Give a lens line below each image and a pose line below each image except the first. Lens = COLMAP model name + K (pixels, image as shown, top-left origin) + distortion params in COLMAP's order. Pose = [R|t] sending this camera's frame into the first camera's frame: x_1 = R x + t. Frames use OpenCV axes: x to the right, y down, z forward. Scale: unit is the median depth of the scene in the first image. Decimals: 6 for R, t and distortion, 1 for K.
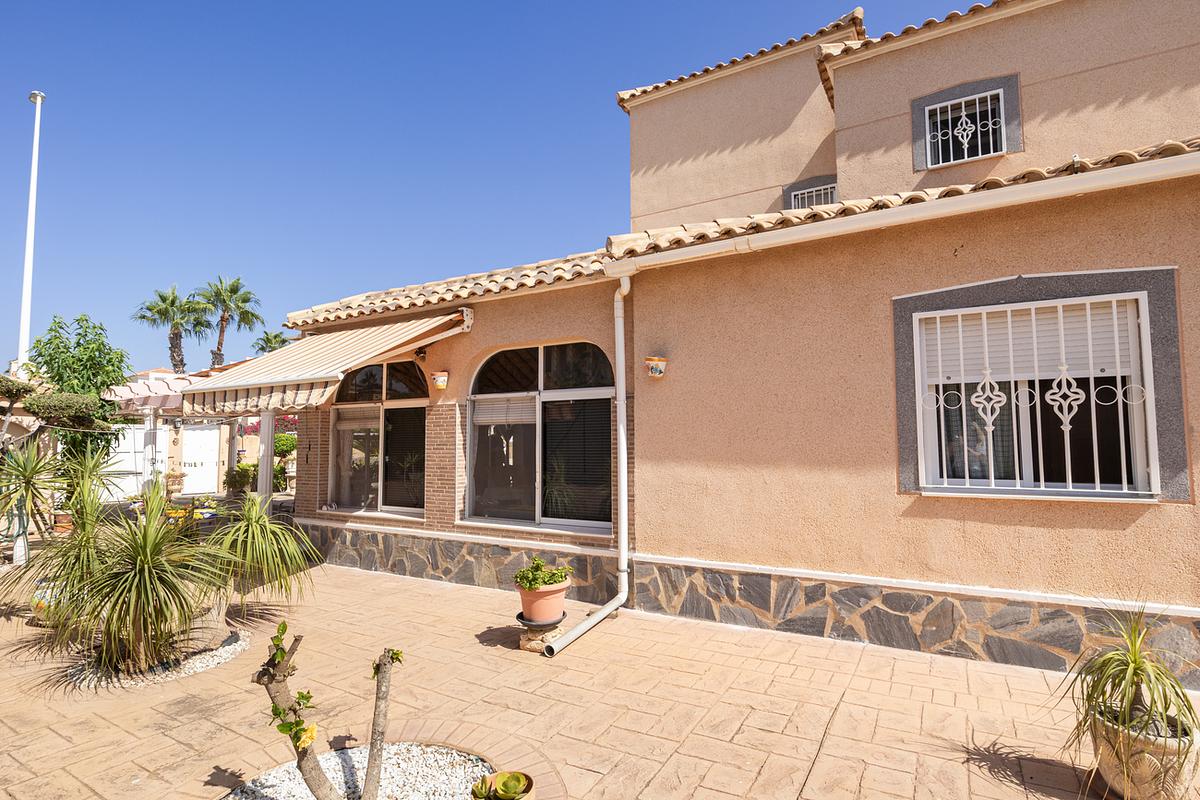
lens RADIAL K [[630.5, 0, 633.1], [0, 630.5, 398.1], [0, 0, 1]] dist [-0.005587, -0.001787]
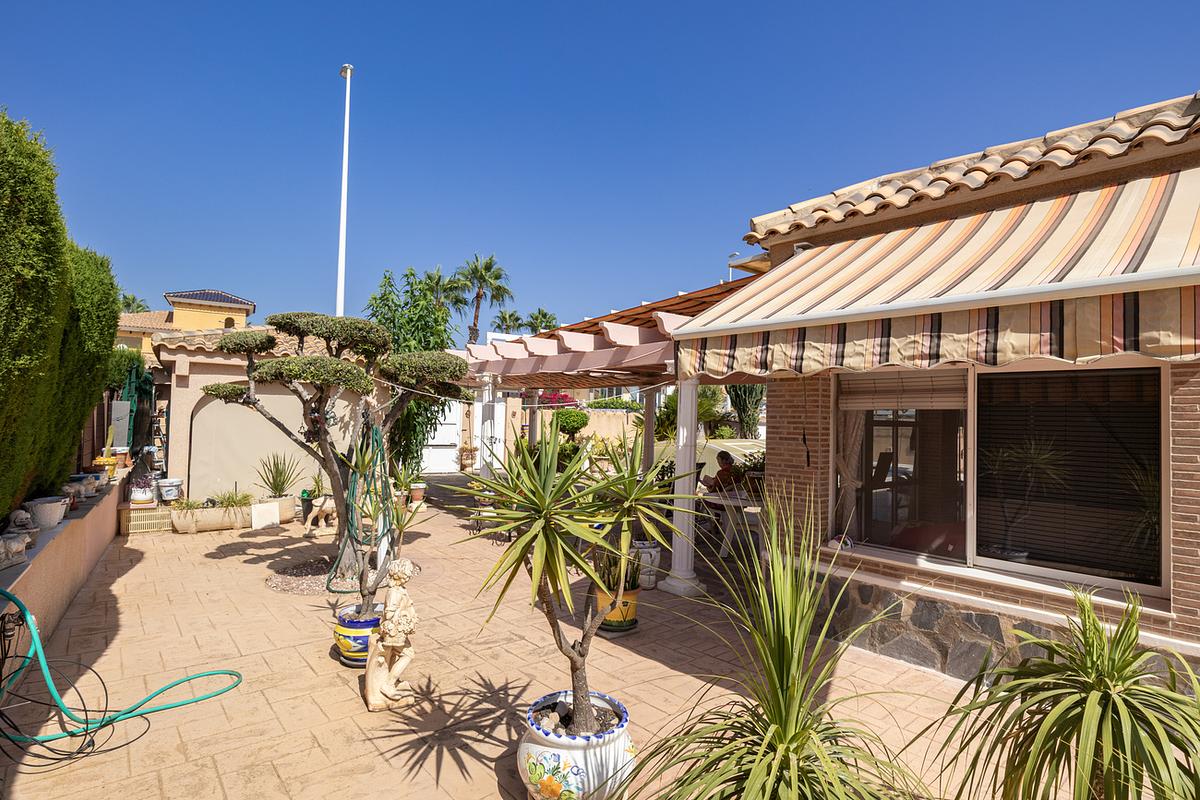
lens RADIAL K [[597.1, 0, 607.2], [0, 597.1, 387.1], [0, 0, 1]] dist [-0.007118, -0.000087]
pose [[0.952833, 0.010916, -0.303299, -0.363012], [-0.005251, 0.999796, 0.019490, 0.014136], [0.303450, -0.016978, 0.952696, 0.288854]]
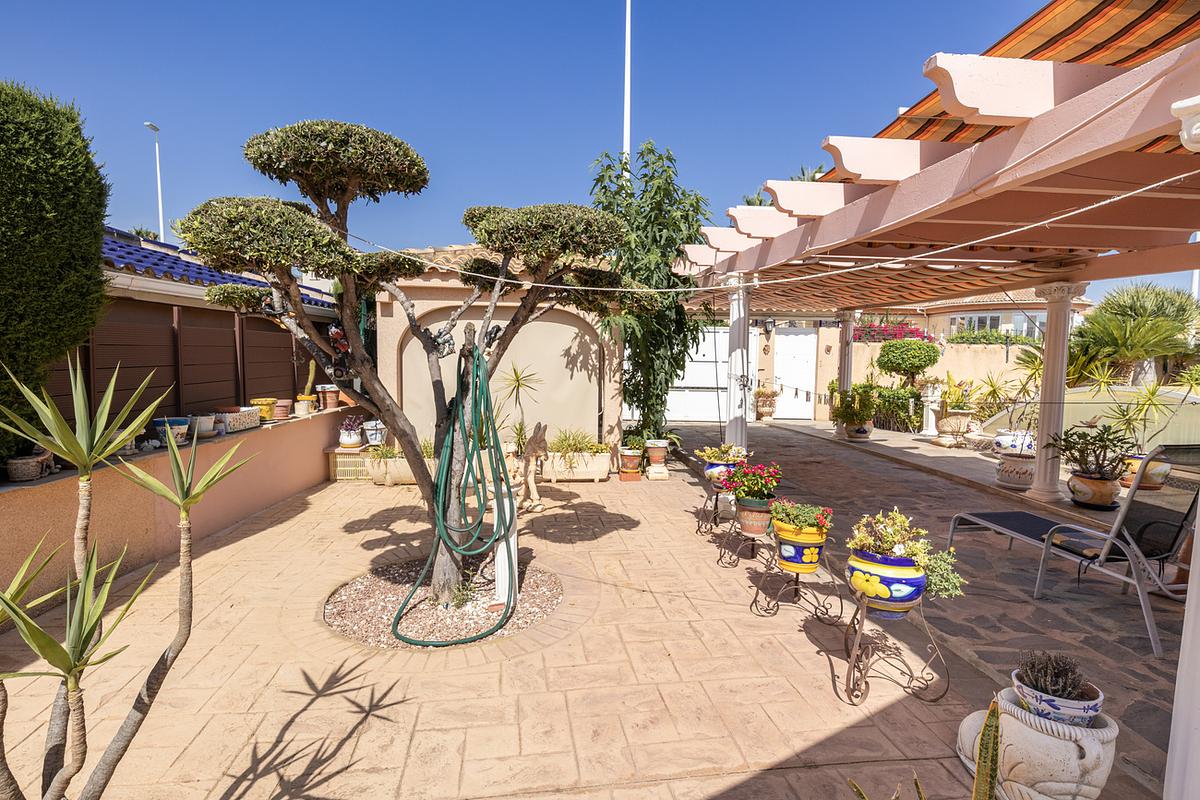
lens RADIAL K [[597.1, 0, 616.6], [0, 597.1, 402.0], [0, 0, 1]] dist [-0.007118, -0.000087]
pose [[0.657399, 0.071297, -0.750163, -0.440869], [0.038879, 0.990979, 0.128256, 0.047772], [0.752539, -0.113481, 0.648696, 0.569454]]
